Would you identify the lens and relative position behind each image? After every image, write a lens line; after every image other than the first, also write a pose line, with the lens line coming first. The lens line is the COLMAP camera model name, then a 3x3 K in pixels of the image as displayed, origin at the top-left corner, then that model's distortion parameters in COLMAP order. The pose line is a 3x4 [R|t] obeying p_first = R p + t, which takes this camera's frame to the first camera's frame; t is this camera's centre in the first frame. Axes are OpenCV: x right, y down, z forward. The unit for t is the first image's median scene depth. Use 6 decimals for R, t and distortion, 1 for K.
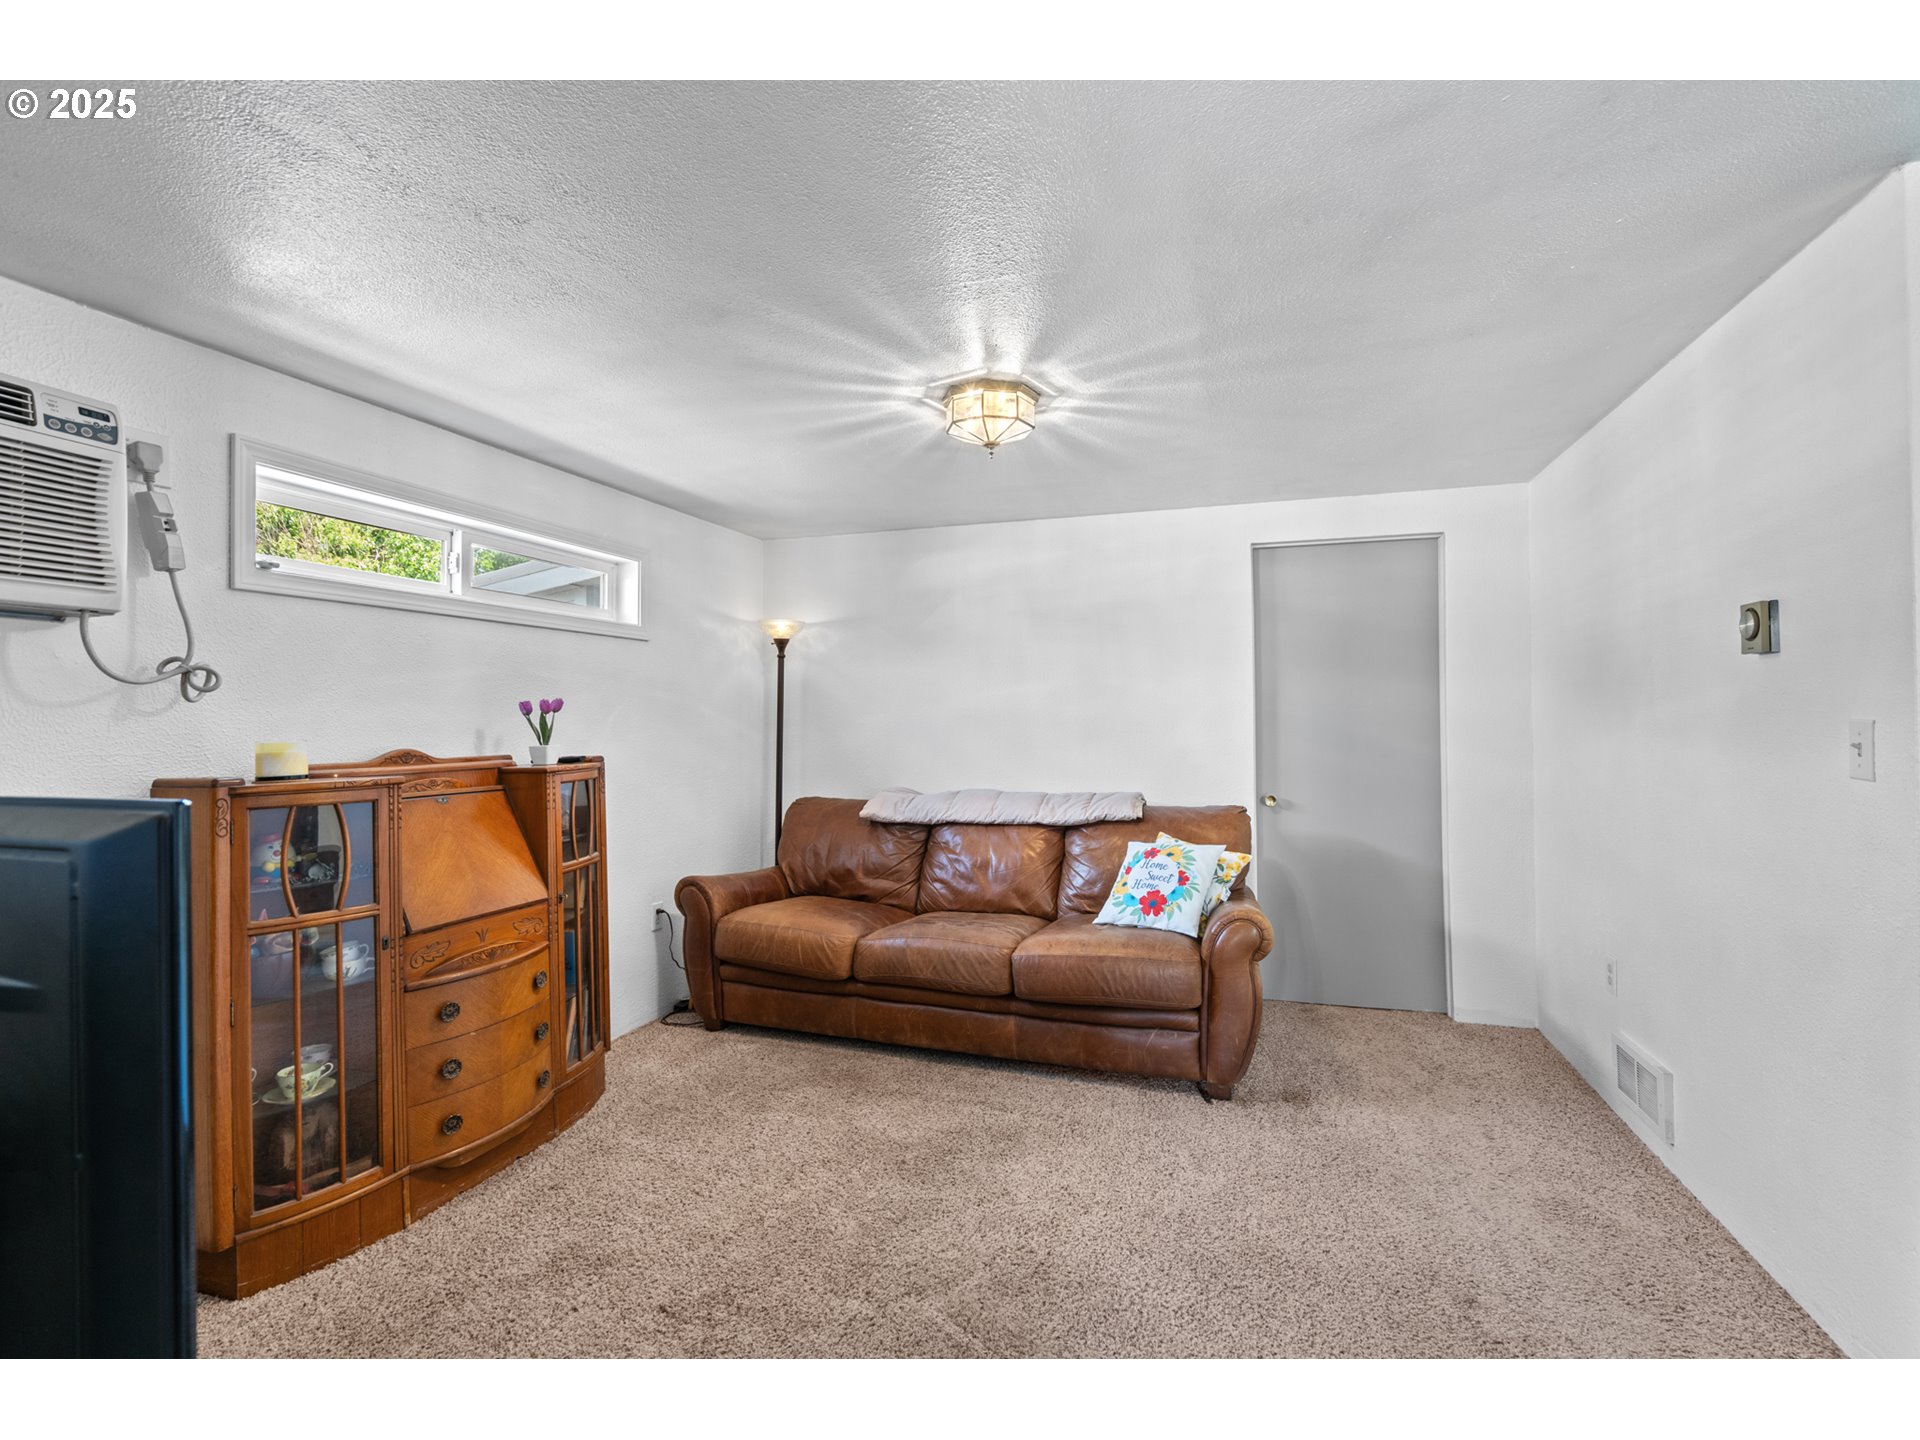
lens RADIAL K [[882.5, 0, 947.8], [0, 882.5, 713.6], [0, 0, 1]] dist [-0.004535, 0.002654]
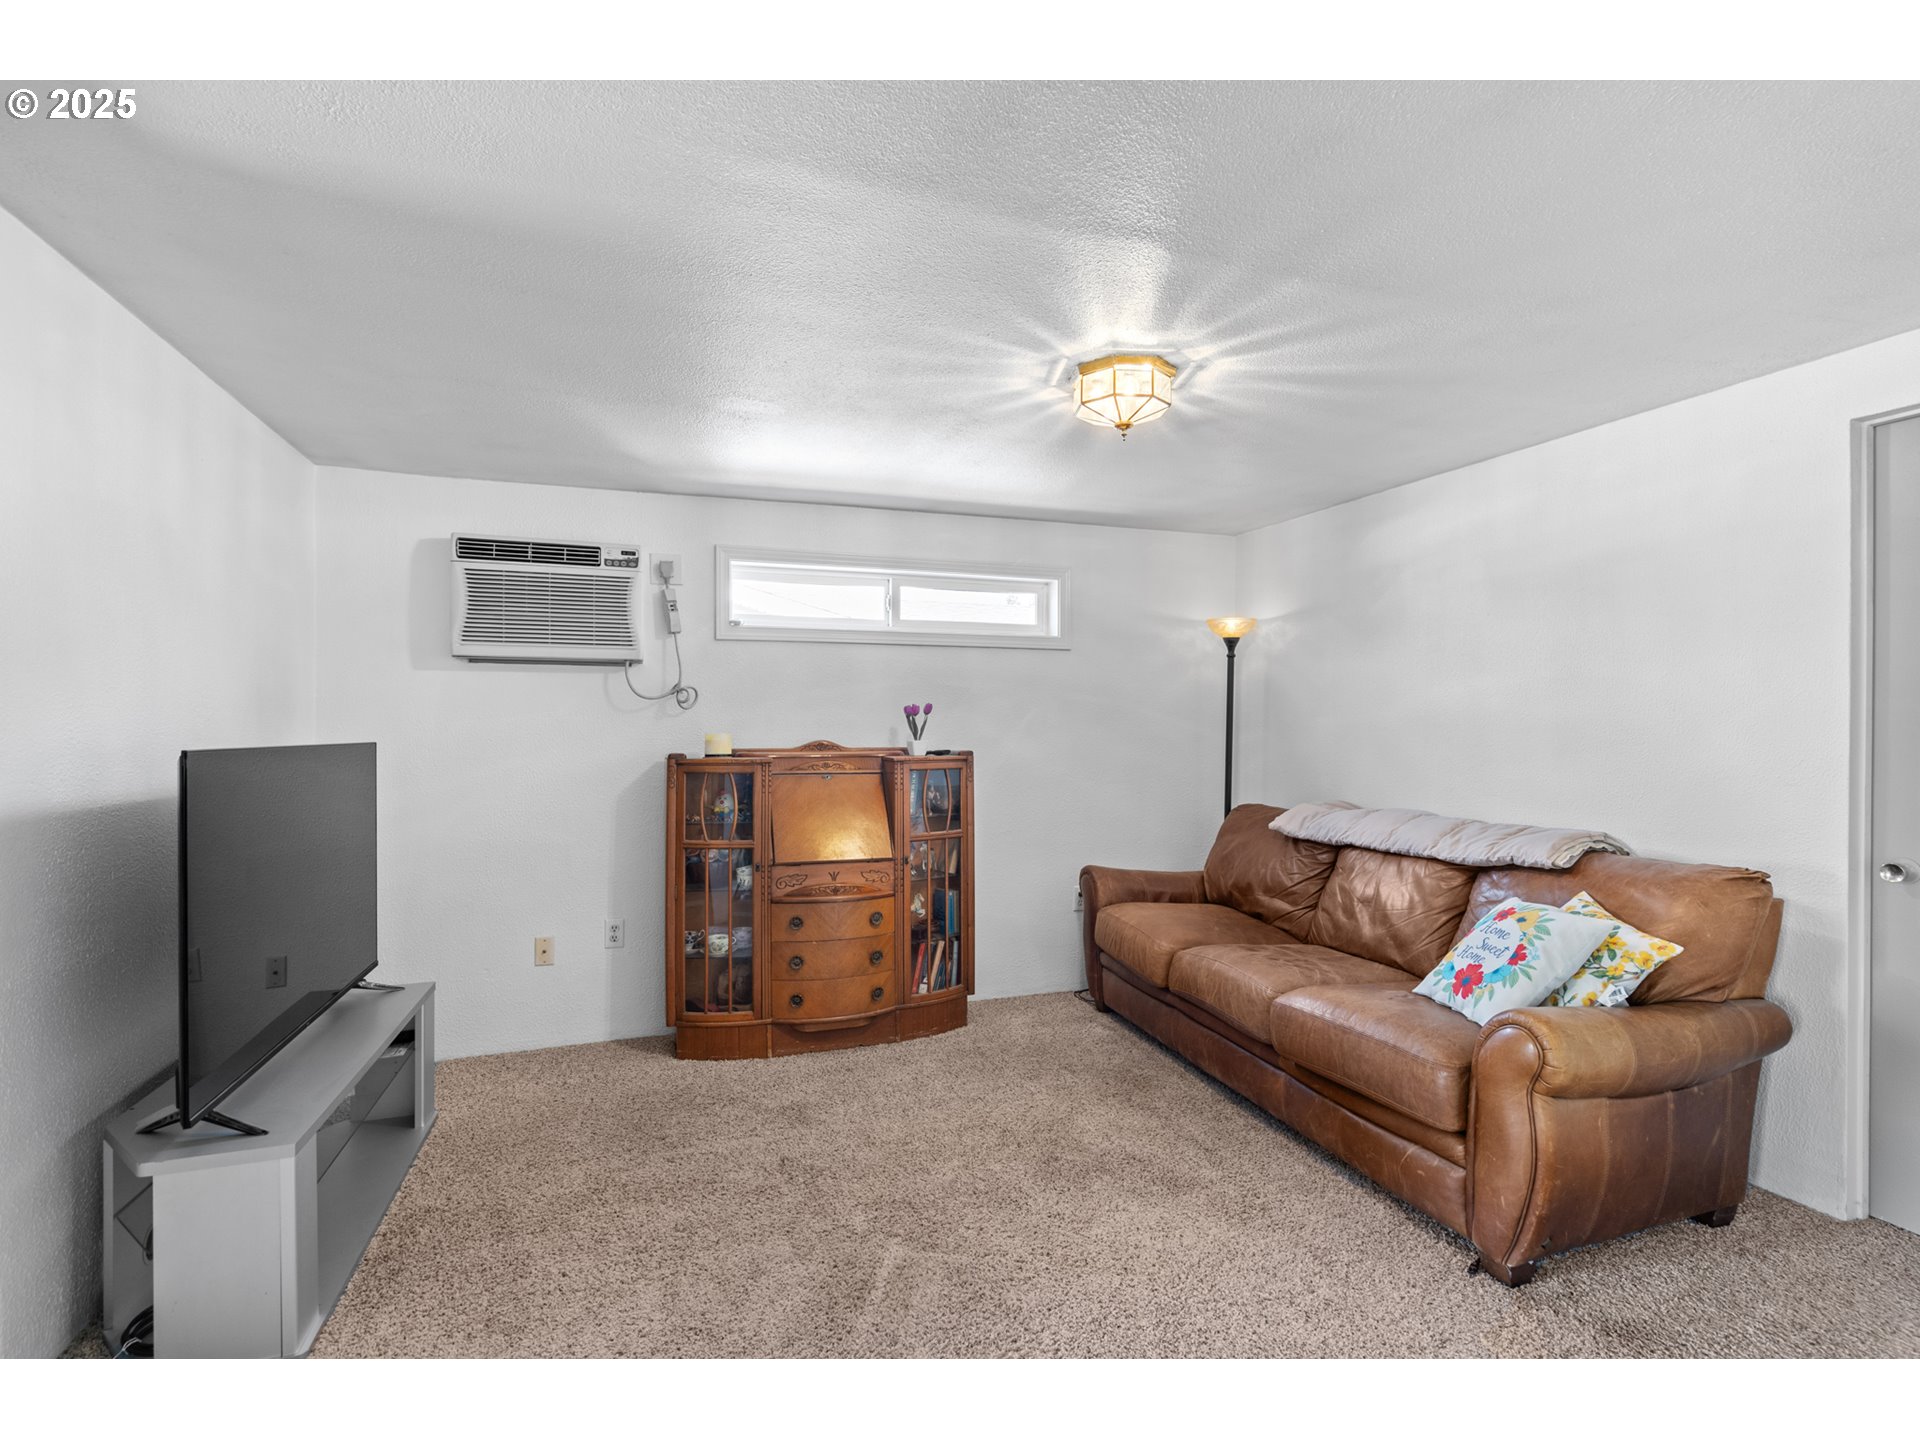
lens RADIAL K [[882.5, 0, 943.4], [0, 882.5, 730.0], [0, 0, 1]] dist [-0.004535, 0.002654]
pose [[0.619286, 0.014973, -0.785023, 0.553718], [0.000350, 0.999813, 0.019346, -0.003831], [0.785166, -0.012255, 0.619164, 0.231800]]
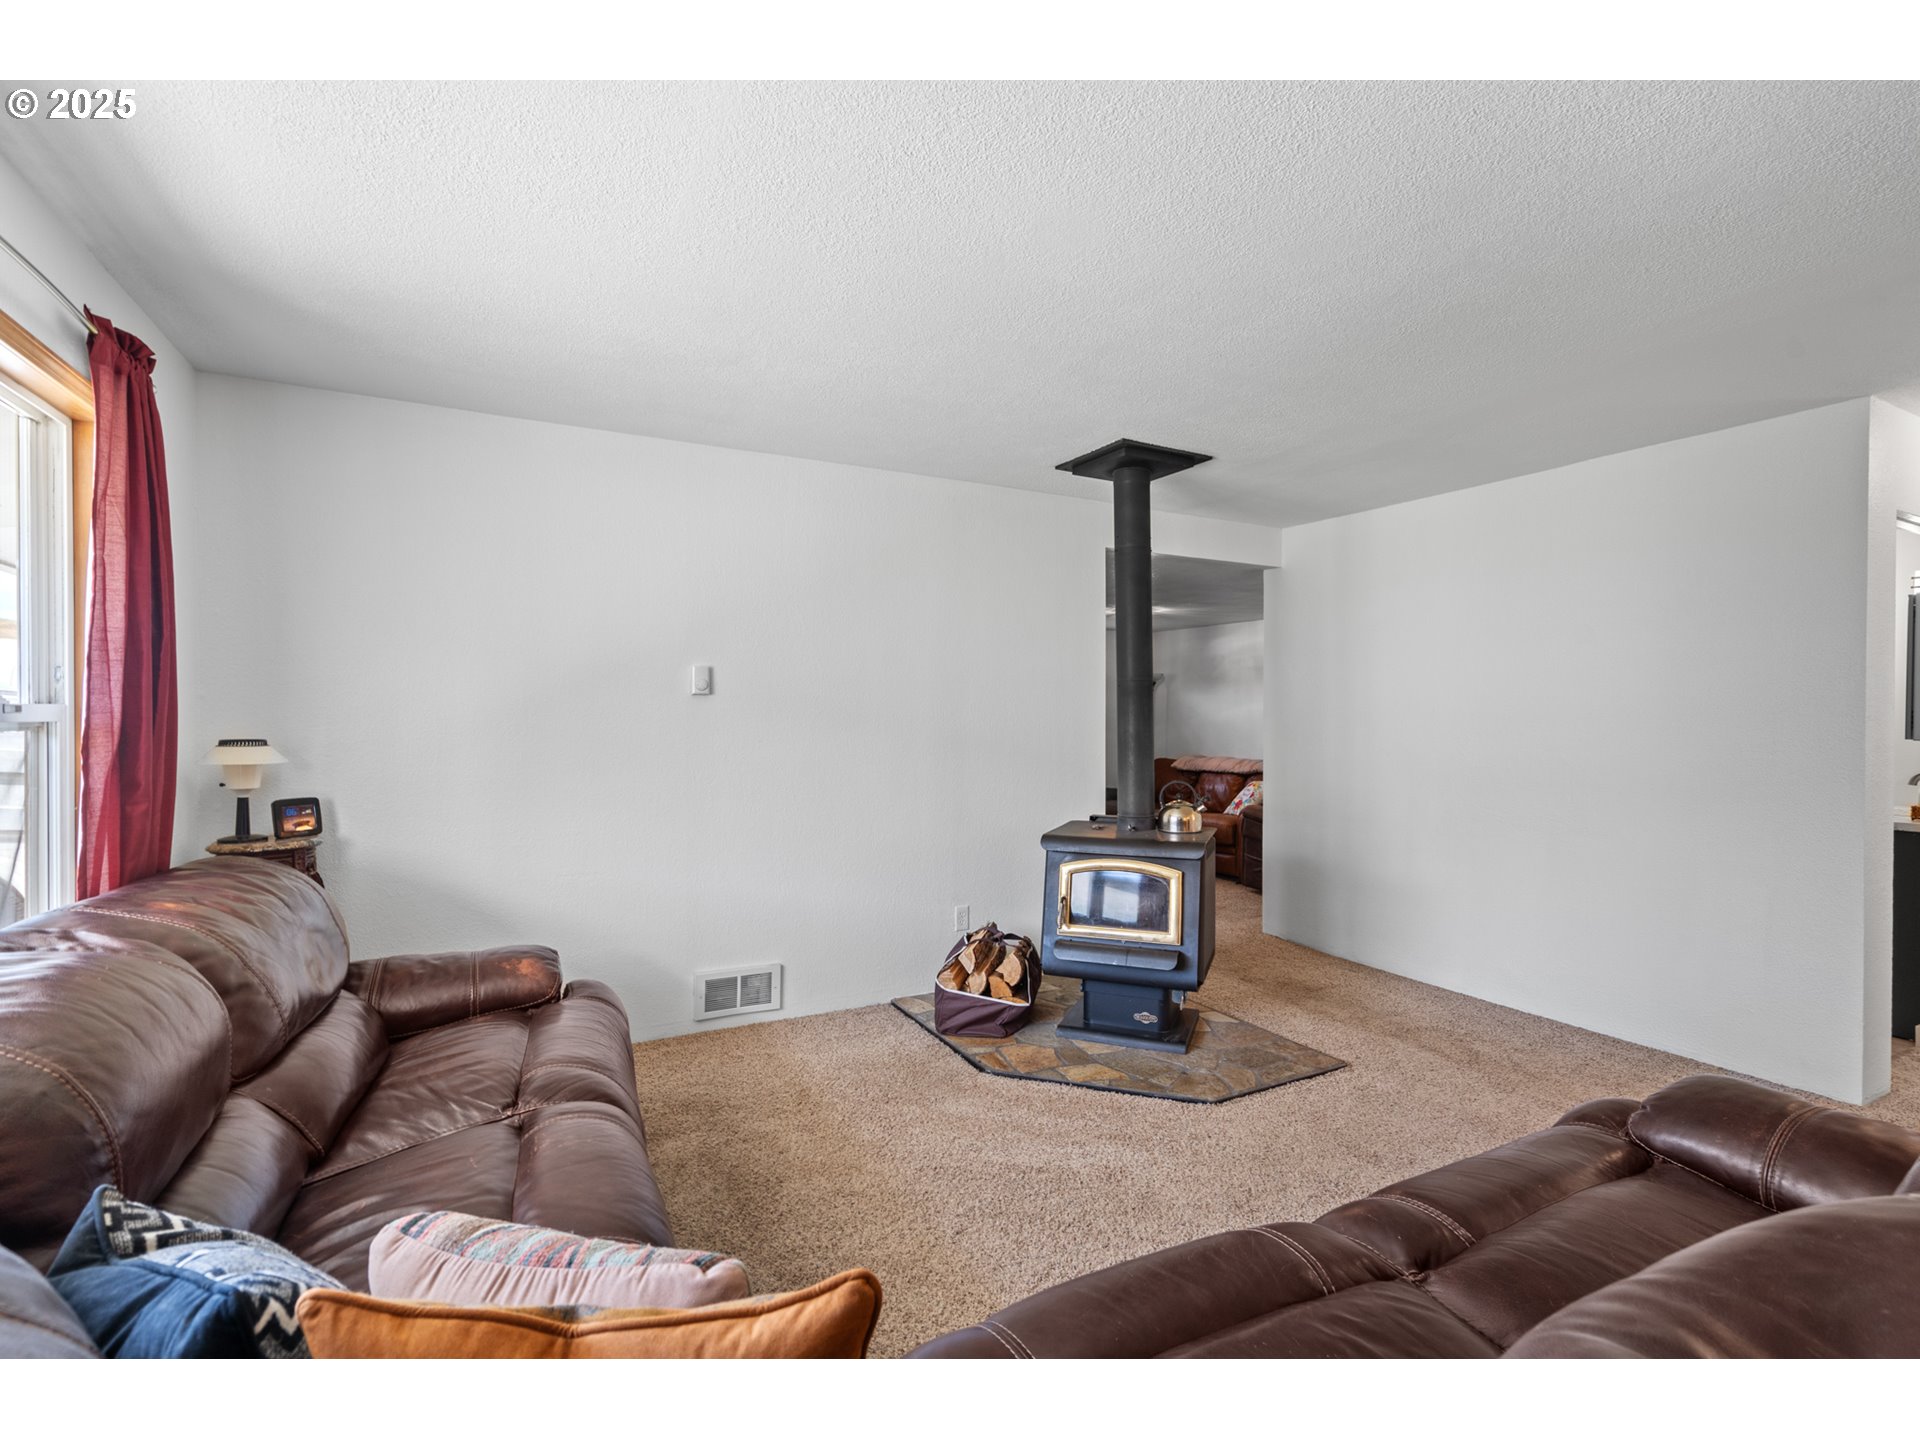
lens RADIAL K [[882.5, 0, 955.2], [0, 882.5, 718.6], [0, 0, 1]] dist [-0.004535, 0.002654]
pose [[0.732761, 0.017850, -0.680252, 1.314067], [-0.006488, 0.999794, 0.019246, -0.051641], [0.680455, -0.009689, 0.732726, -1.246277]]
